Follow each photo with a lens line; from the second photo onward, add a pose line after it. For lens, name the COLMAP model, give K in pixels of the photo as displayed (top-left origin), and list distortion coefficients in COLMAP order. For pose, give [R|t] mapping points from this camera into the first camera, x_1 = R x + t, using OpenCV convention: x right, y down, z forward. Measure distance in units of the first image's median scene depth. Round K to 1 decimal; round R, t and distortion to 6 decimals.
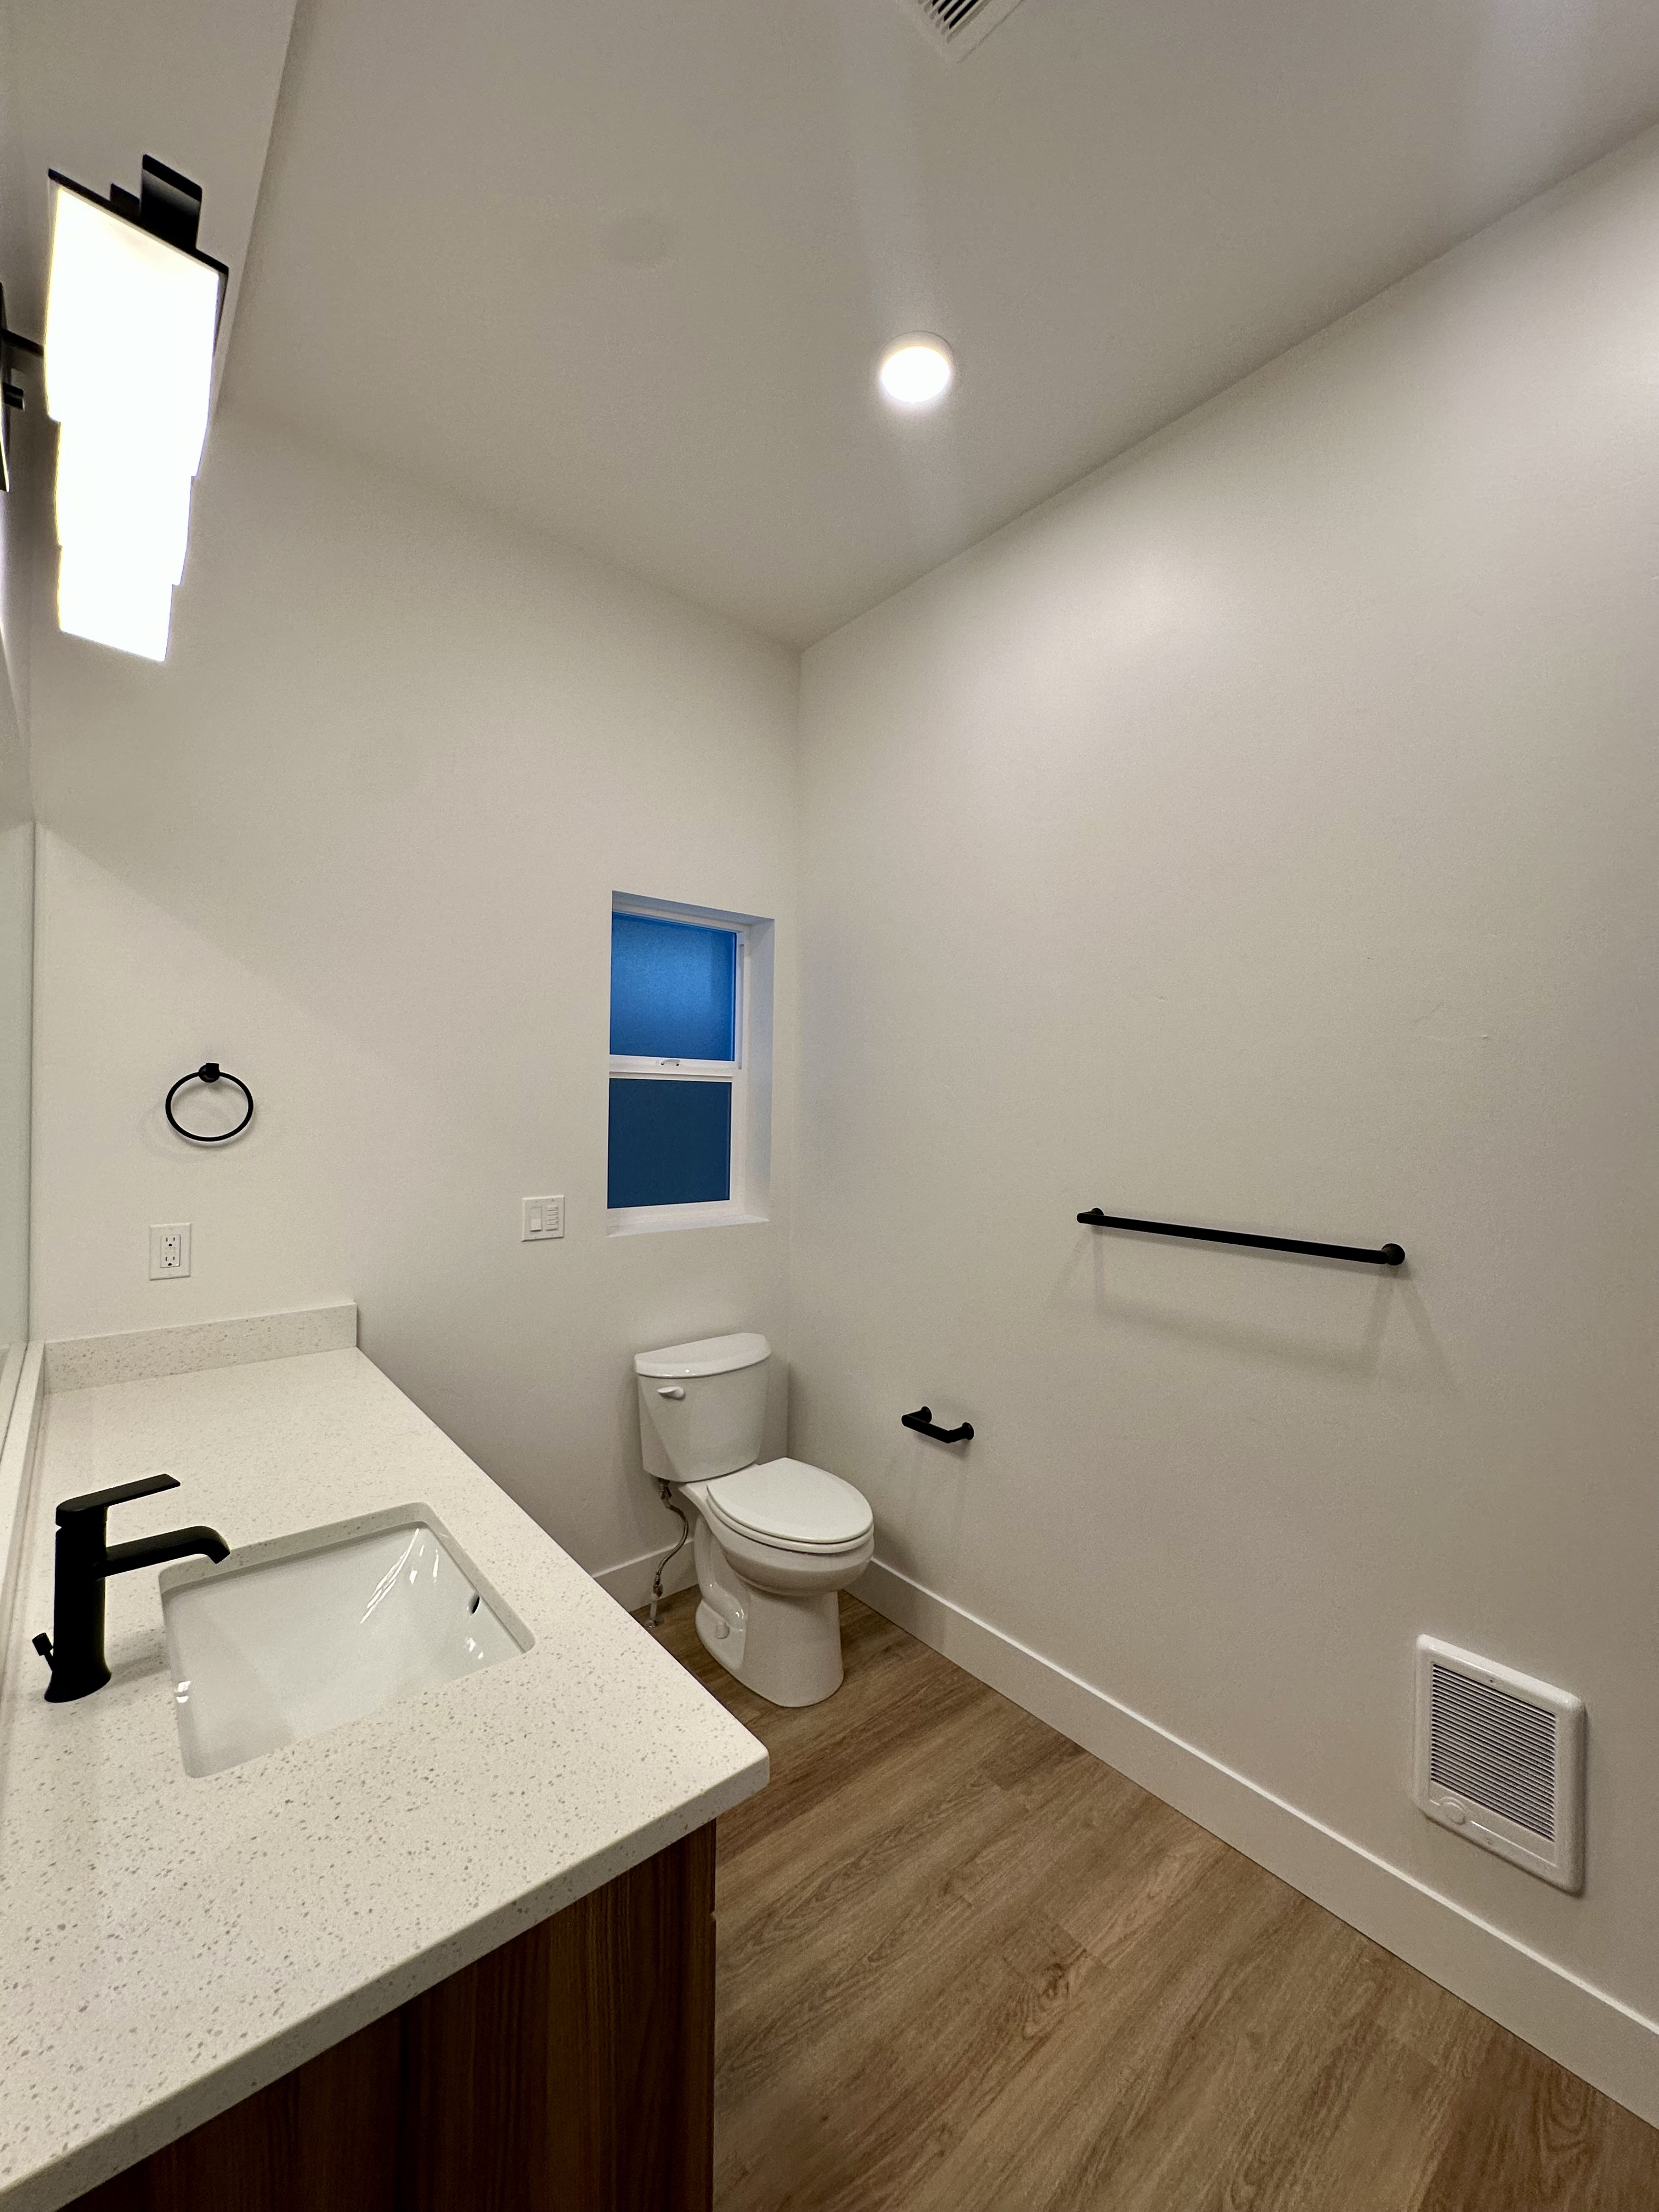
lens RADIAL K [[880.5, 0, 829.5], [0, 880.5, 1106.0], [0, 0, 1]] dist [-0.000036, 0.000179]
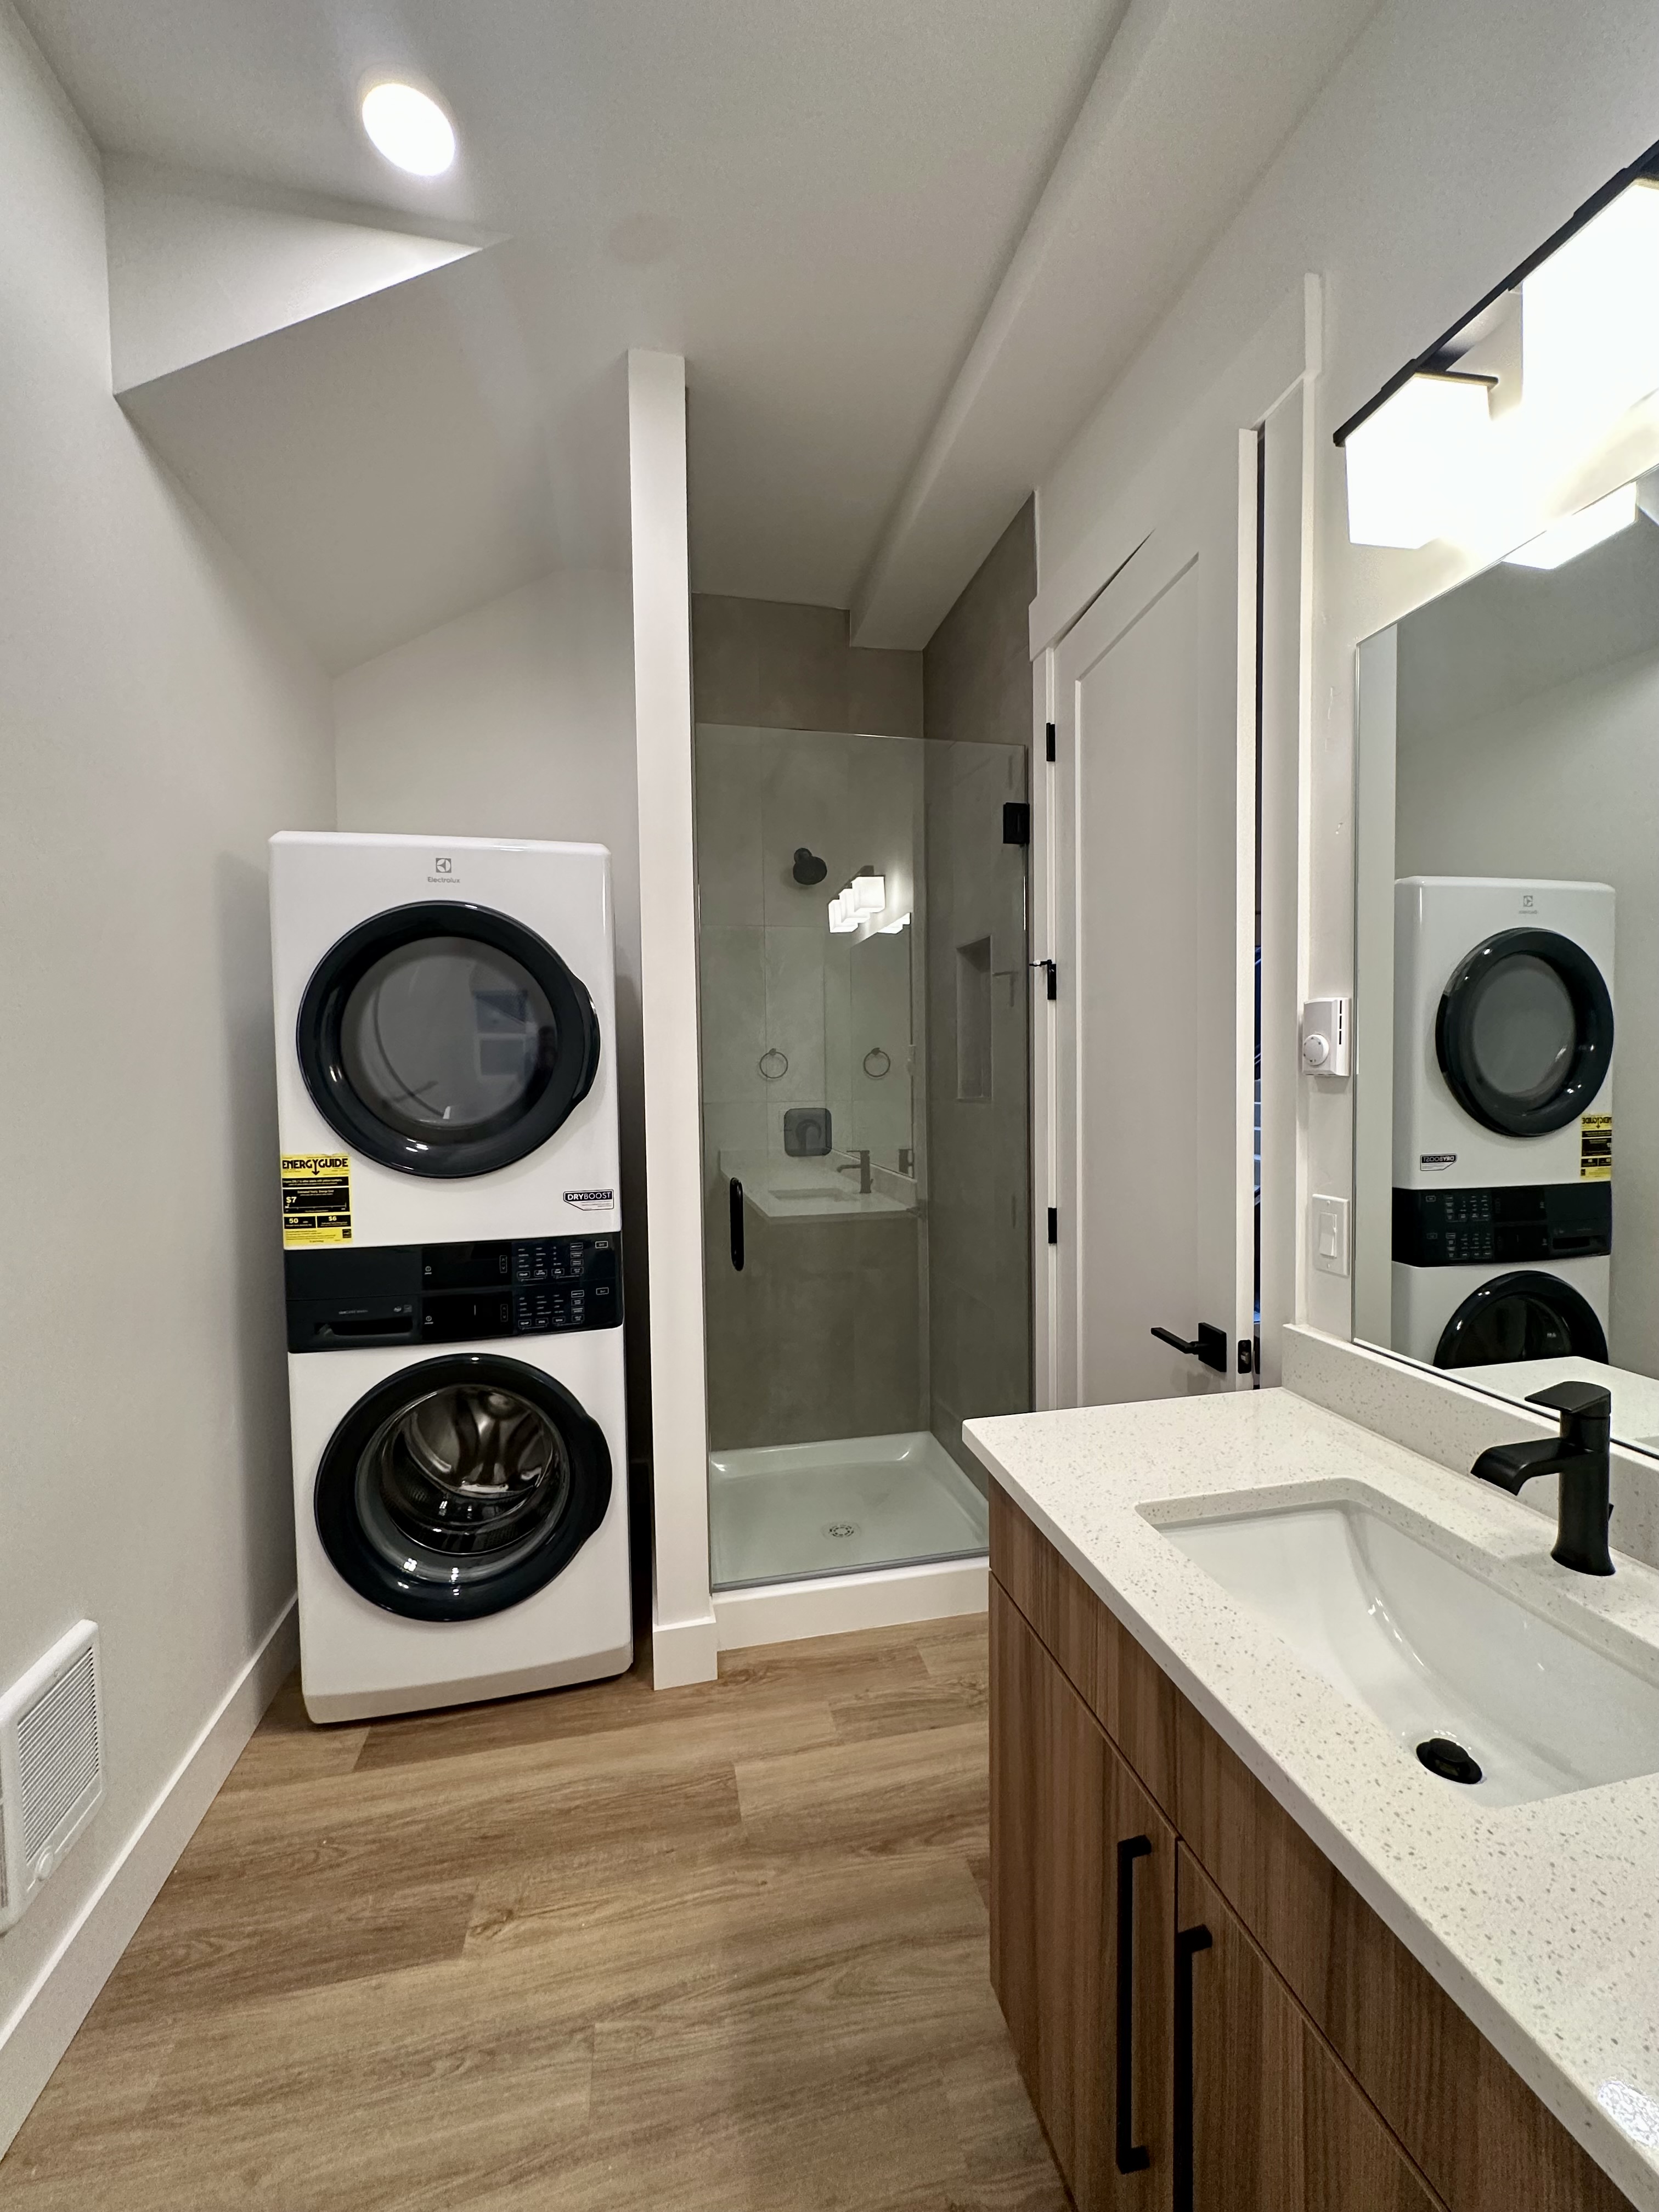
lens RADIAL K [[880.5, 0, 829.5], [0, 880.5, 1106.0], [0, 0, 1]] dist [-0.000036, 0.000179]
pose [[-0.881493, -0.018209, 0.471845, -0.371629], [0.004790, 0.998860, 0.047497, 0.055945], [-0.472172, 0.044128, -0.880401, 1.546294]]
